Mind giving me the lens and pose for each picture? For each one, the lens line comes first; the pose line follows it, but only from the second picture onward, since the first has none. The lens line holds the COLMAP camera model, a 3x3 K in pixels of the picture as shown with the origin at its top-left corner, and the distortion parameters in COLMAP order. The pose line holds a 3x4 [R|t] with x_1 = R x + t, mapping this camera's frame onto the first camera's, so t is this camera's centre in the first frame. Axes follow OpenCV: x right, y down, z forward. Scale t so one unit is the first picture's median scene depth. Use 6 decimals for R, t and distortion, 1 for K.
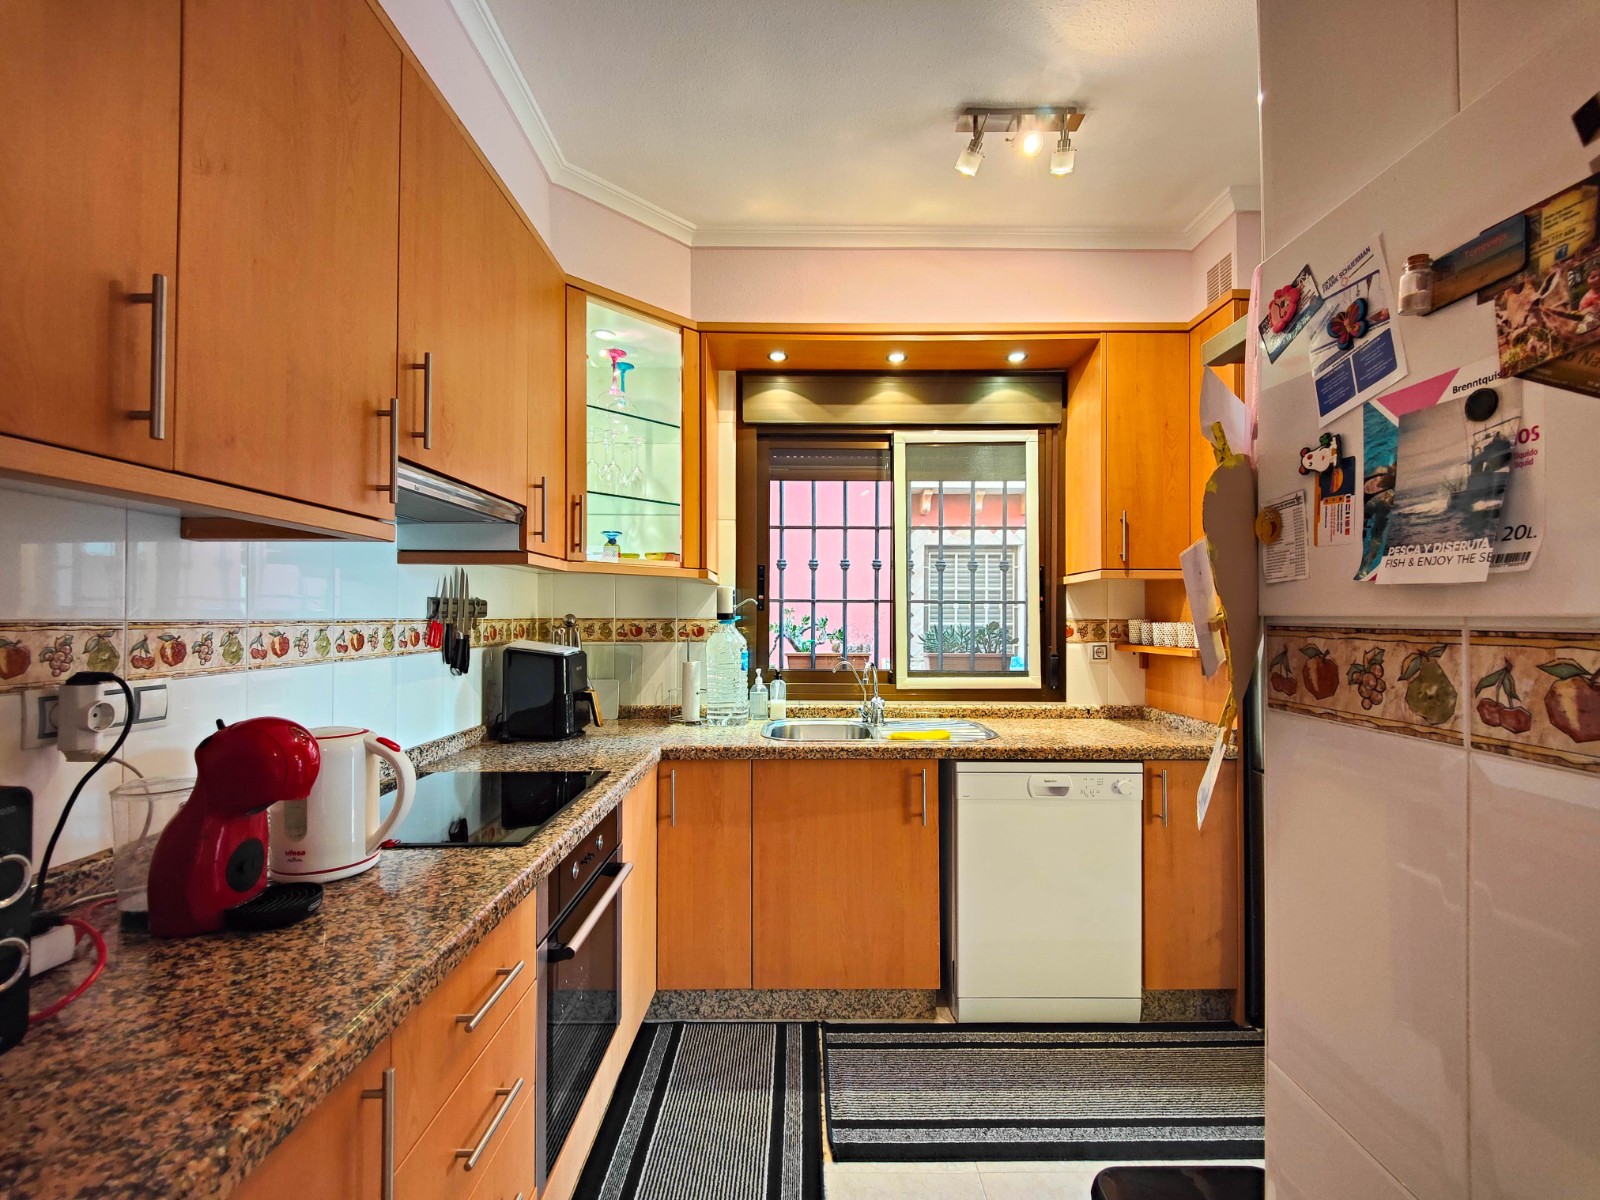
lens RADIAL K [[702.4, 0, 813.2], [0, 702.4, 606.2], [0, 0, 1]] dist [0.030682, -0.020171]
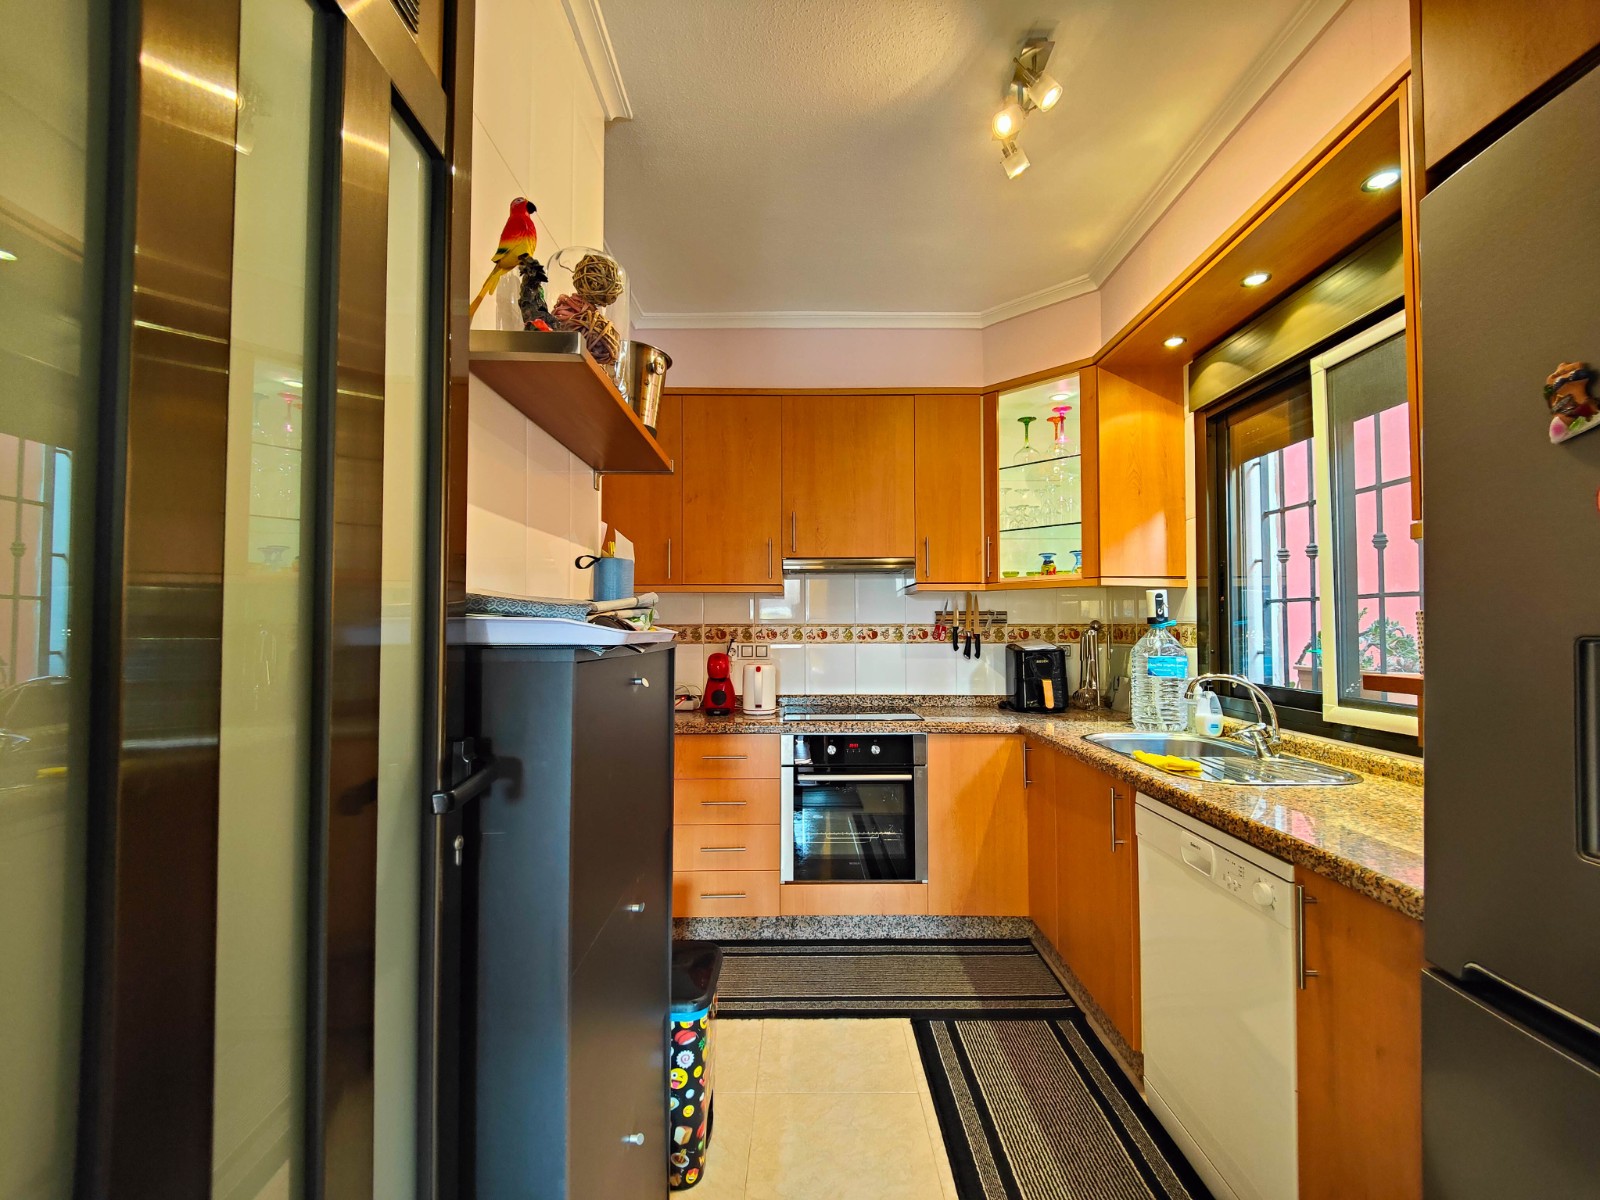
lens RADIAL K [[702.4, 0, 813.2], [0, 702.4, 606.2], [0, 0, 1]] dist [0.030682, -0.020171]
pose [[0.000543, -0.033451, -0.999440, 1.055466], [0.015808, 0.999316, -0.033438, 0.024445], [0.999875, -0.015781, 0.001072, 0.617880]]
